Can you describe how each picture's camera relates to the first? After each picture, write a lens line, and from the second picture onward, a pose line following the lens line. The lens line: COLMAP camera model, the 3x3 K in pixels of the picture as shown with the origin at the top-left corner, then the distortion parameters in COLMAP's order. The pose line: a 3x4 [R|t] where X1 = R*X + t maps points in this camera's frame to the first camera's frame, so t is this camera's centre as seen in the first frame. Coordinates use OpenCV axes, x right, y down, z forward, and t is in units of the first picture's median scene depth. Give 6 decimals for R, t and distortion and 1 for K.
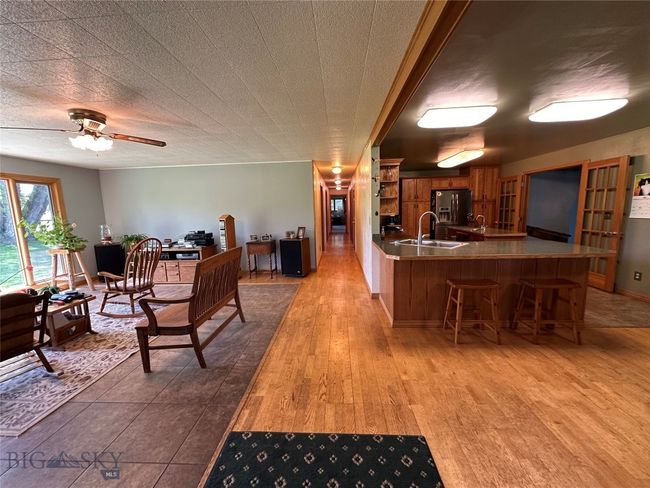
lens RADIAL K [[258.0, 0, 325.5], [0, 258.0, 243.7], [0, 0, 1]] dist [-0.004199, 0.000780]
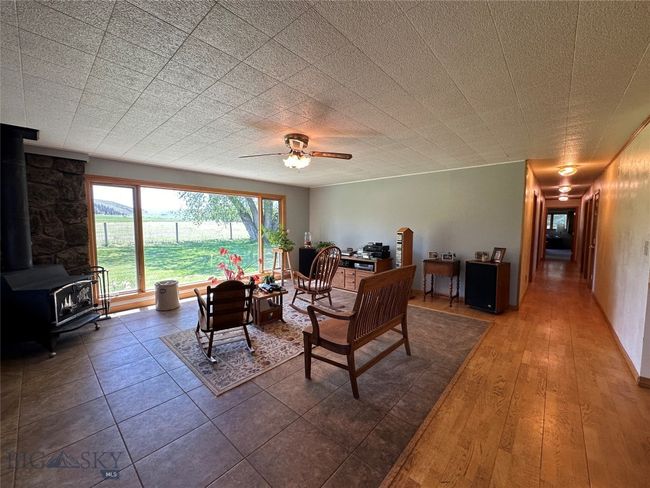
lens RADIAL K [[258.0, 0, 324.6], [0, 258.0, 242.2], [0, 0, 1]] dist [-0.004199, 0.000780]
pose [[0.775959, 0.074785, -0.626334, -0.025319], [-0.112715, 0.993405, -0.021028, -0.009232], [0.620631, 0.086914, 0.779271, 0.111433]]
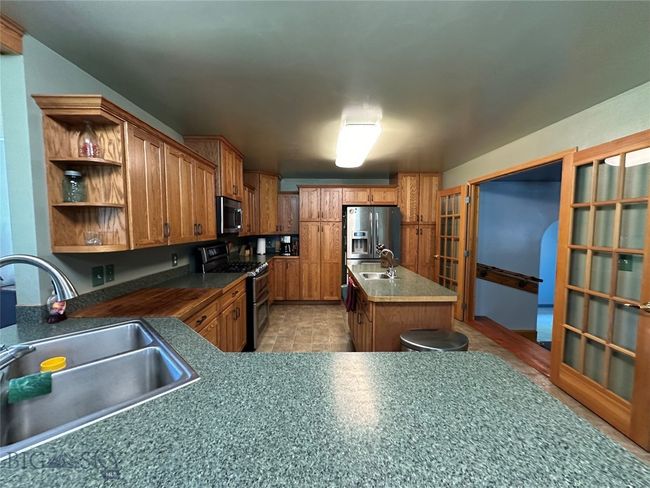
lens RADIAL K [[258.0, 0, 324.8], [0, 258.0, 243.7], [0, 0, 1]] dist [-0.004199, 0.000780]
pose [[0.997011, 0.025403, 0.072966, 0.540361], [-0.019933, 0.997004, -0.074741, -0.097840], [-0.074646, 0.073063, 0.994530, 0.589316]]
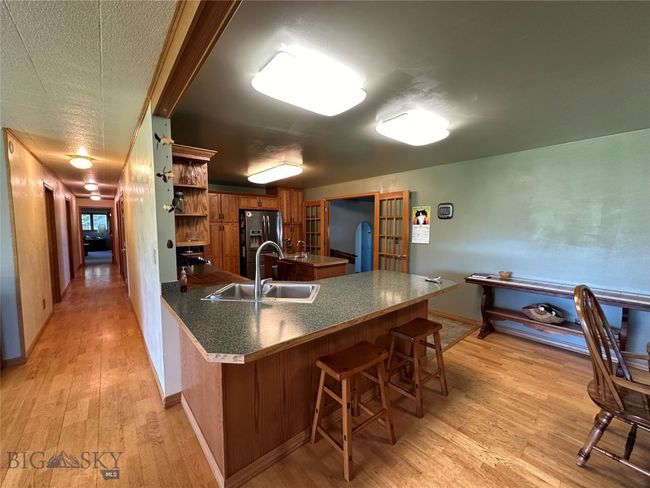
lens RADIAL K [[258.0, 0, 322.0], [0, 258.0, 243.7], [0, 0, 1]] dist [-0.004199, 0.000780]
pose [[0.729525, -0.021582, 0.683613, 0.063631], [0.073705, 0.996162, -0.047206, -0.065591], [-0.679971, 0.084824, 0.728316, 0.387064]]
